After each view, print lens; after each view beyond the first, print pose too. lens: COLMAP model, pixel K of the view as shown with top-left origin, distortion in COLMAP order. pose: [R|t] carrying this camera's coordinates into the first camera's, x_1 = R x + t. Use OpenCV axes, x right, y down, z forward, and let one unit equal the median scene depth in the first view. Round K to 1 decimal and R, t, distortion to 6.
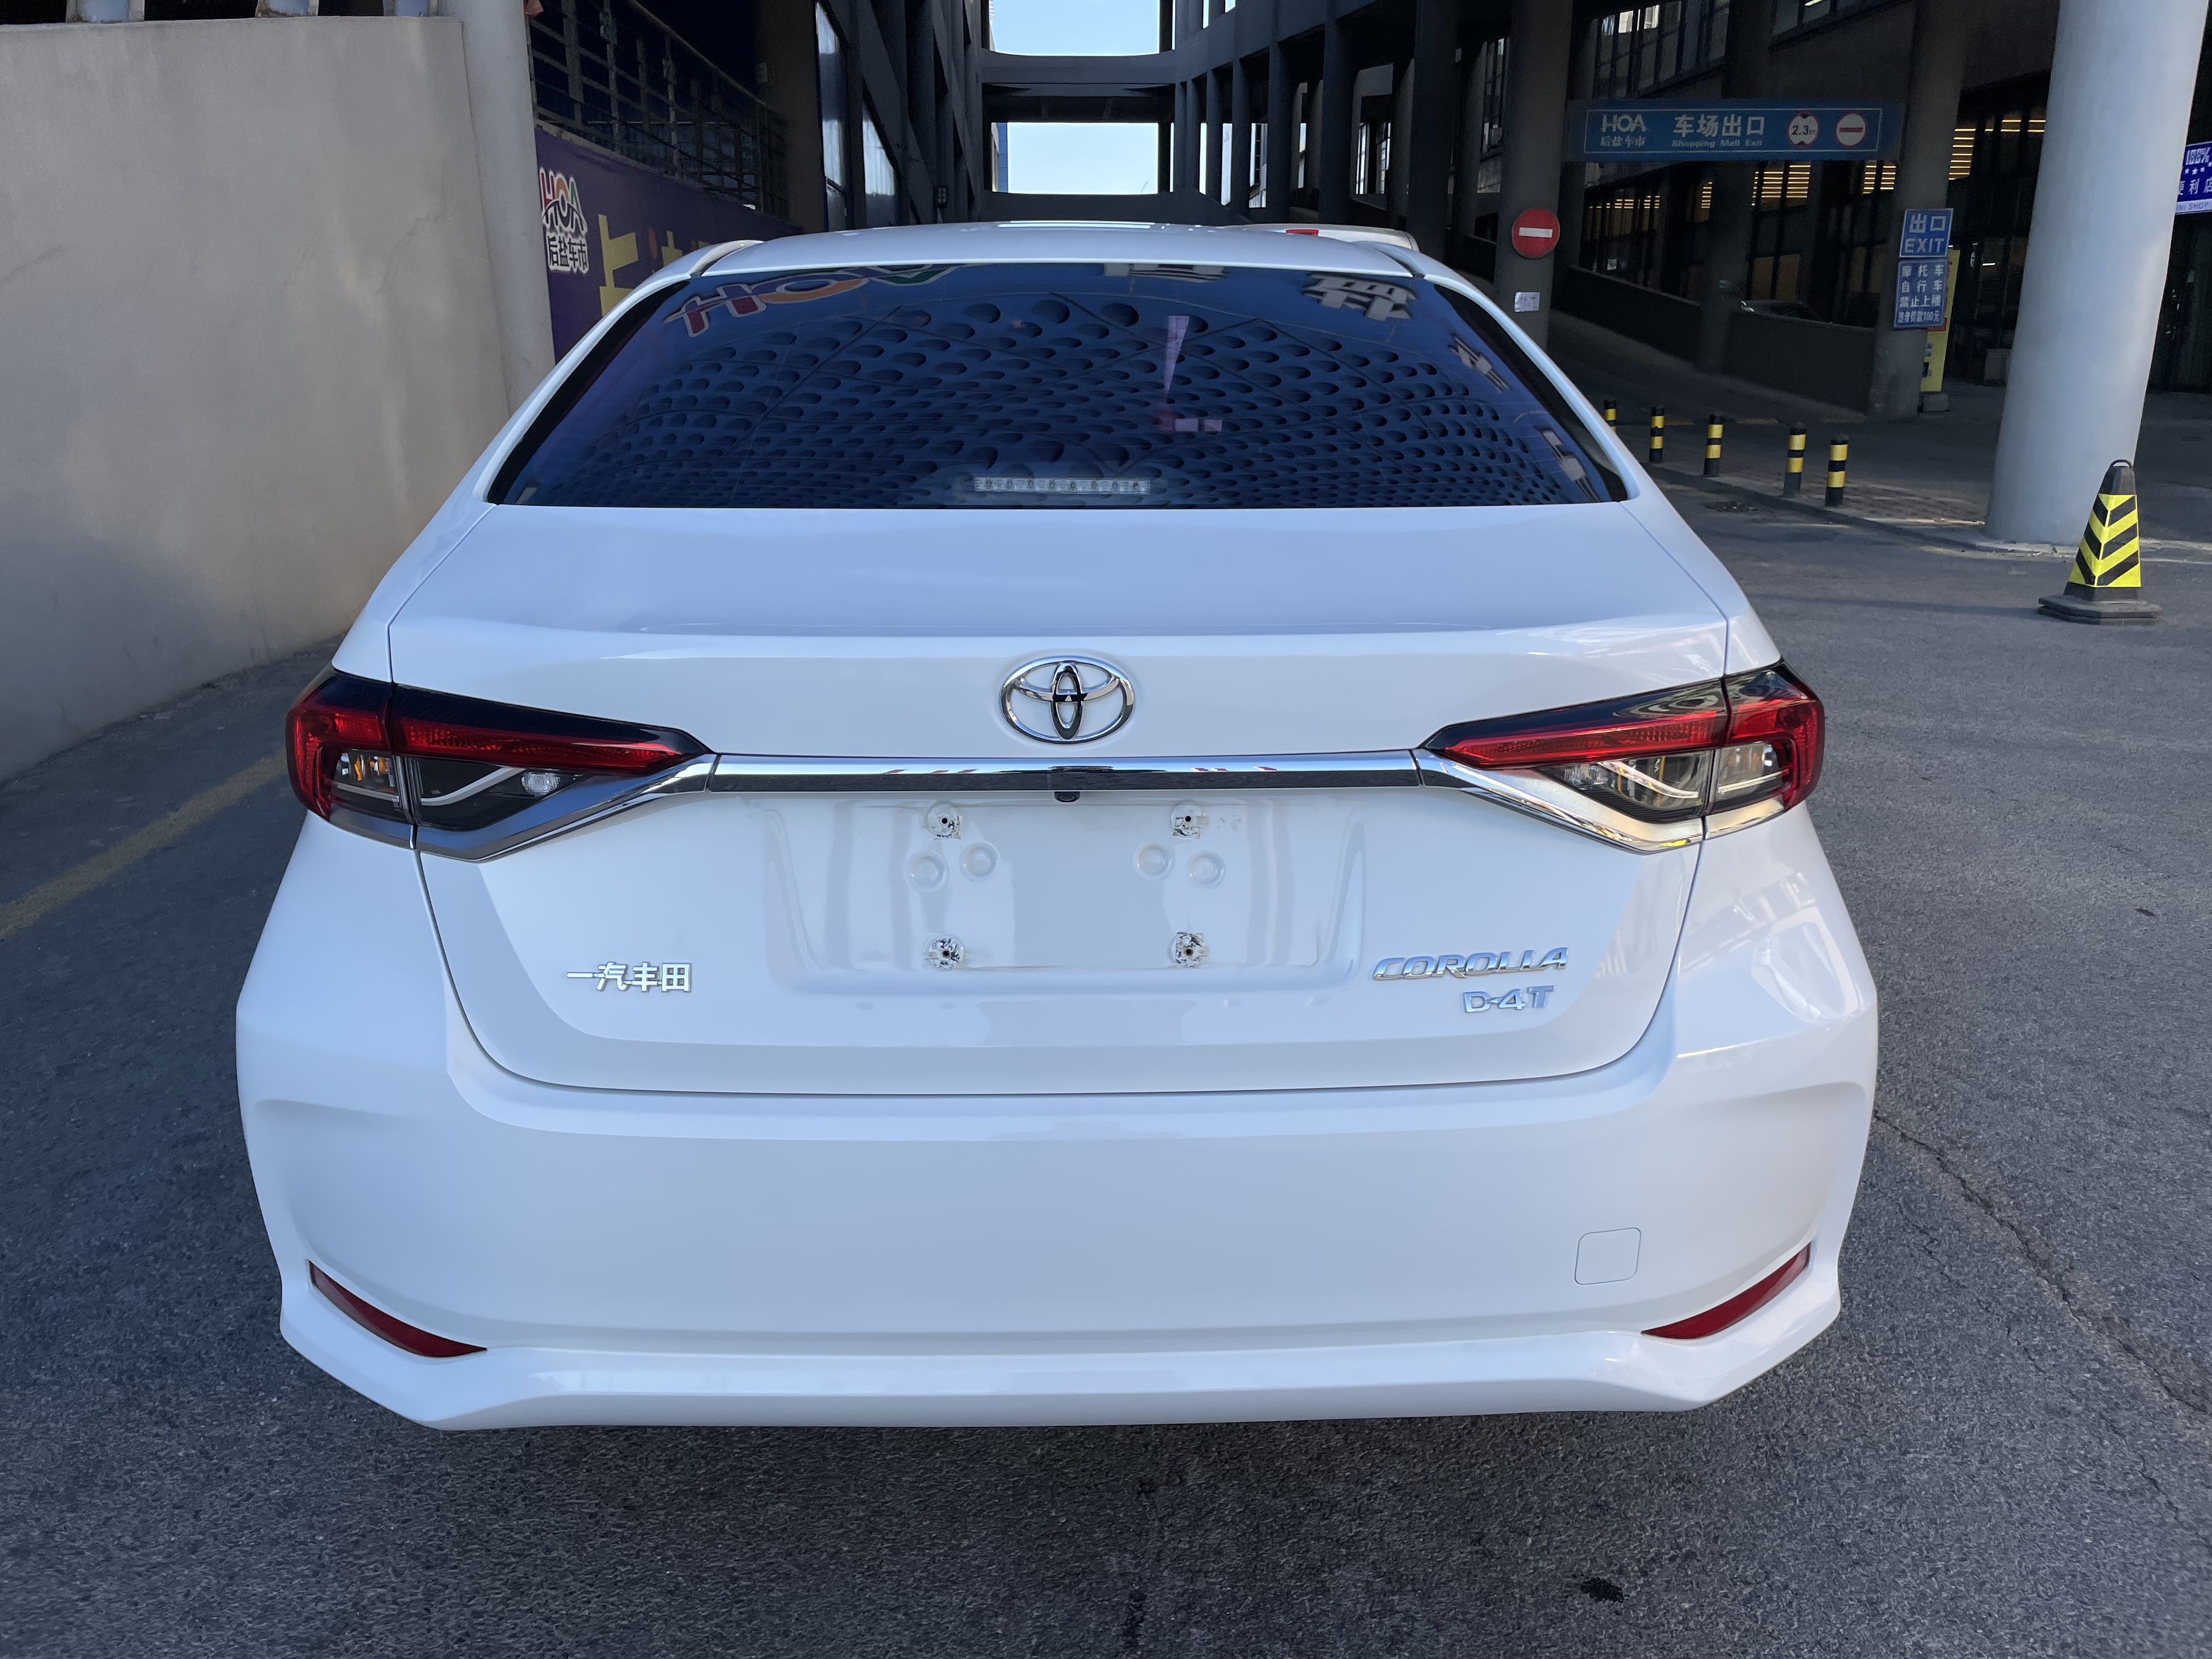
lens RADIAL K [[1674.9, 0, 1106.0], [0, 1674.9, 829.5], [0, 0, 1]] dist [0.081433, -0.110535]
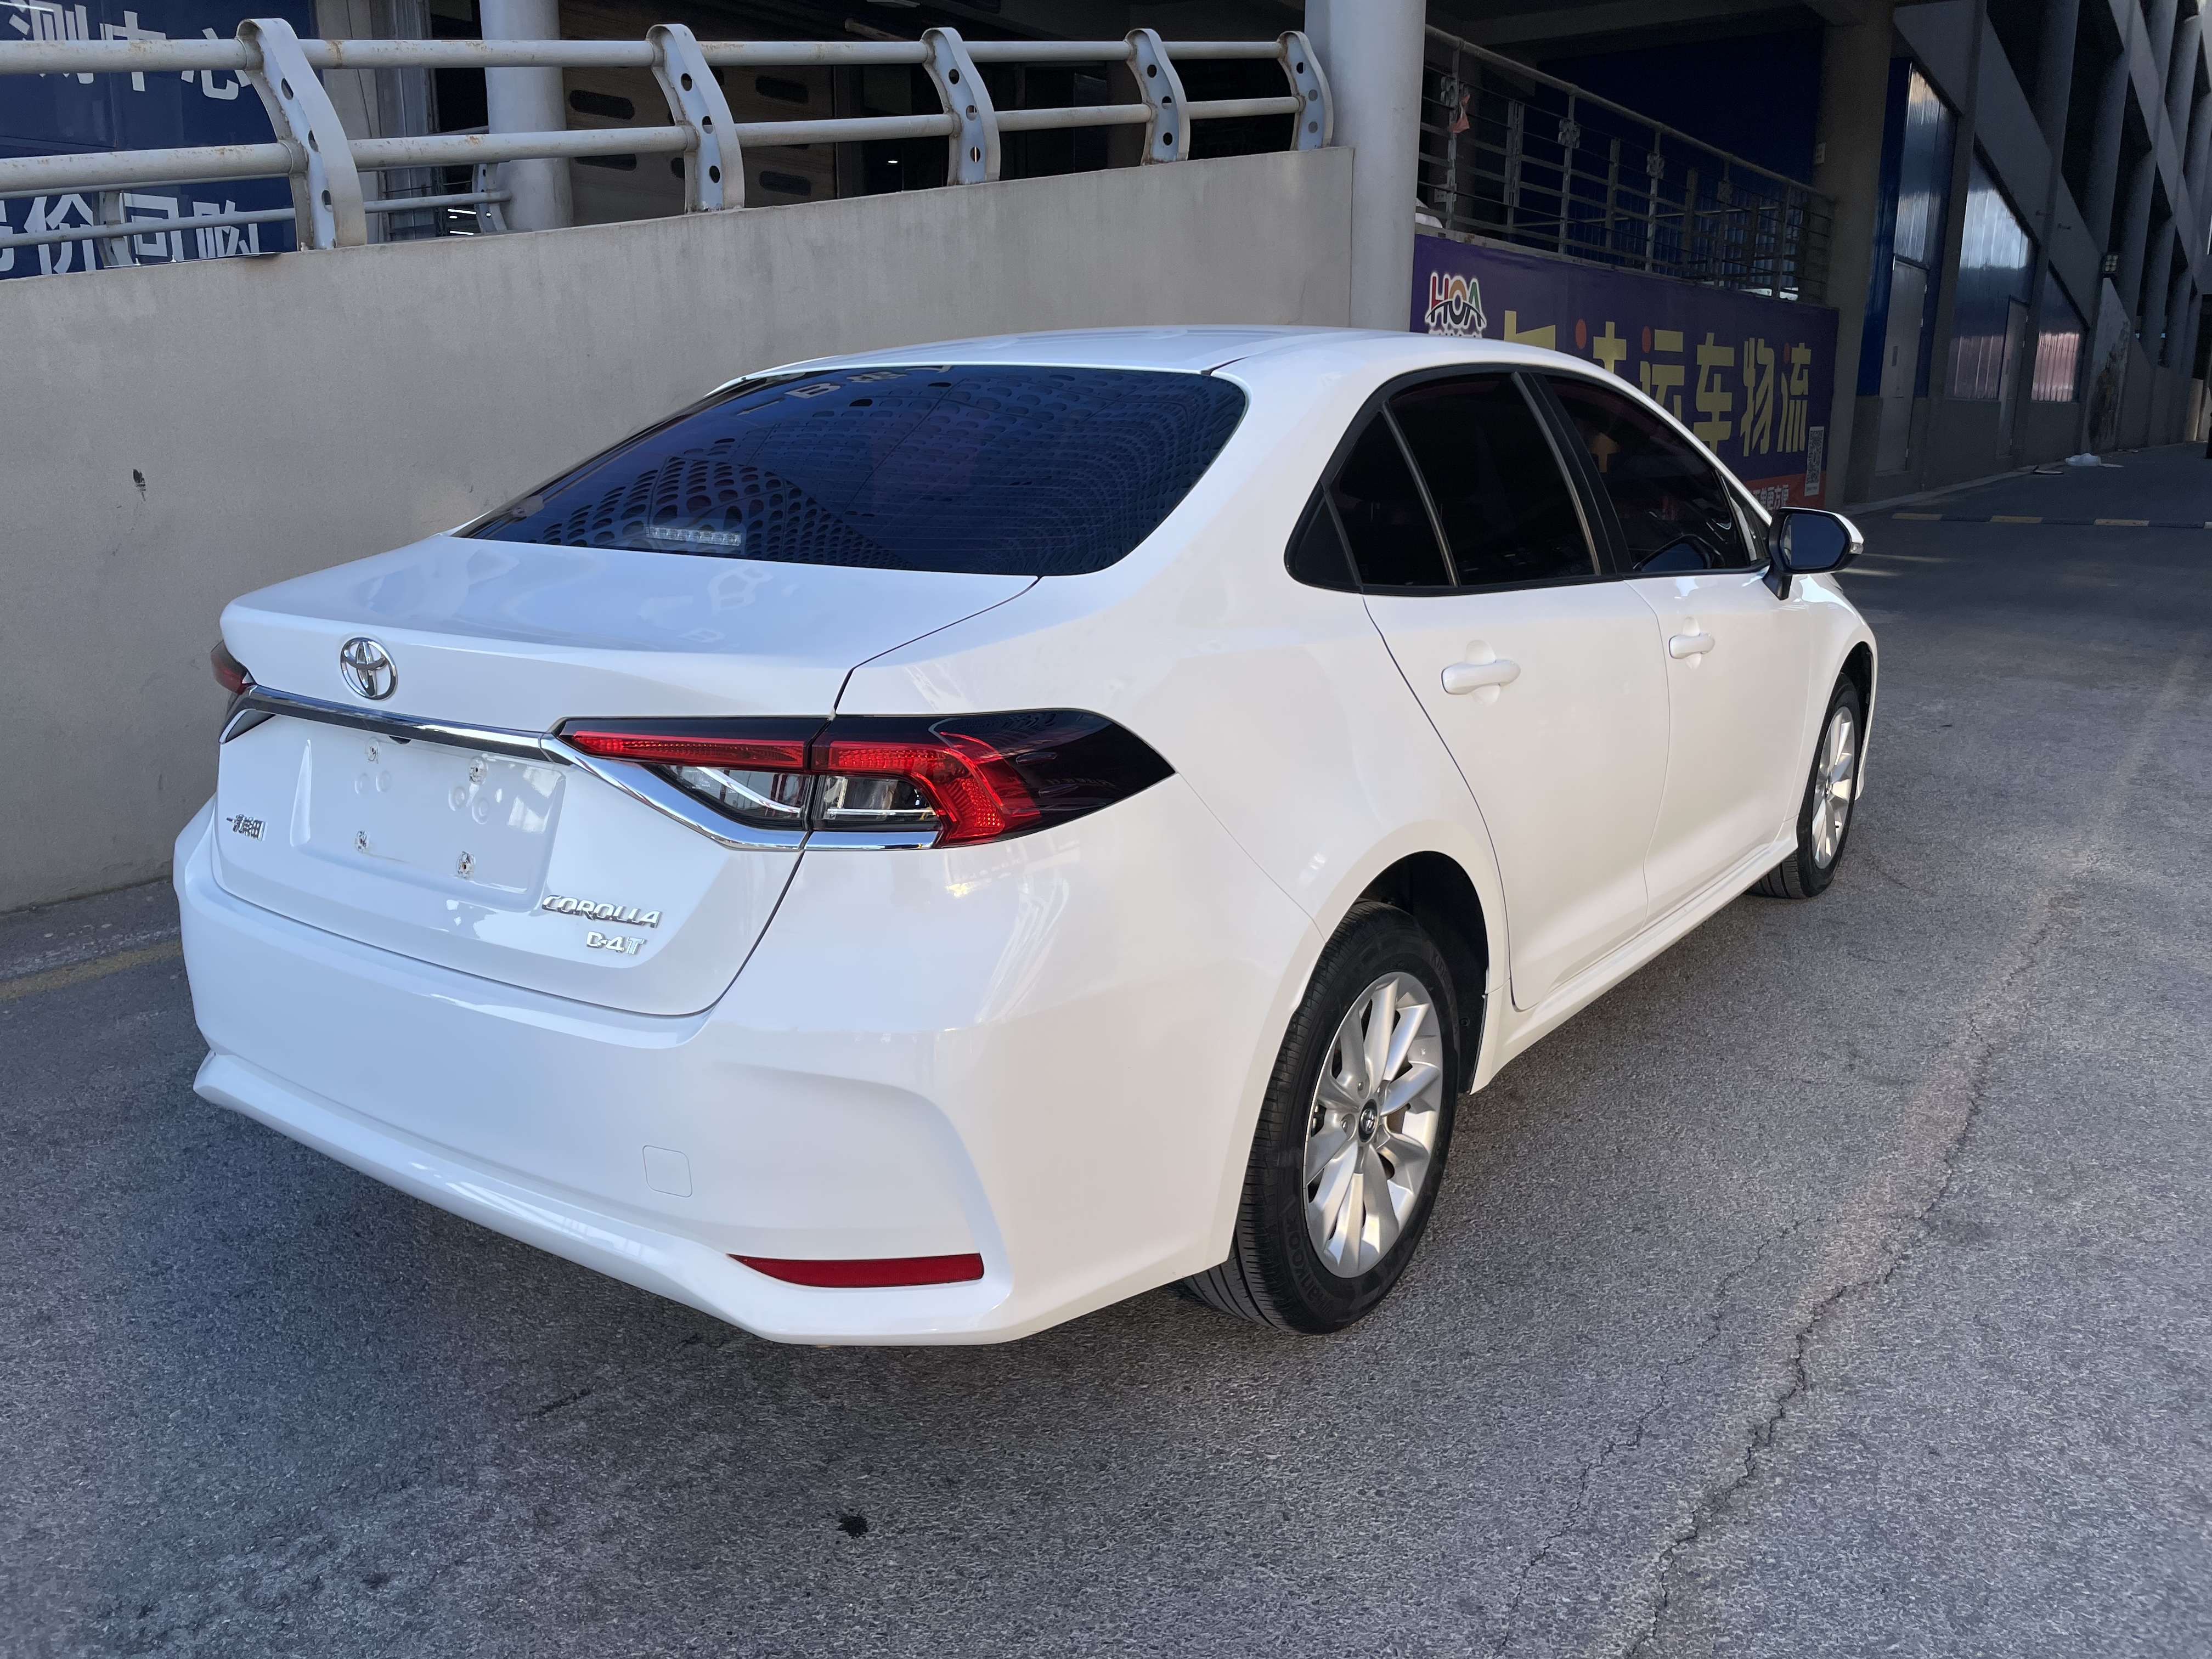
lens RADIAL K [[1674.9, 0, 1106.0], [0, 1674.9, 829.5], [0, 0, 1]] dist [0.081433, -0.110535]
pose [[0.802396, 0.142503, -0.579528, 0.177615], [-0.169760, 0.985459, 0.007276, -0.007708], [0.572138, 0.092543, 0.814920, 0.024152]]
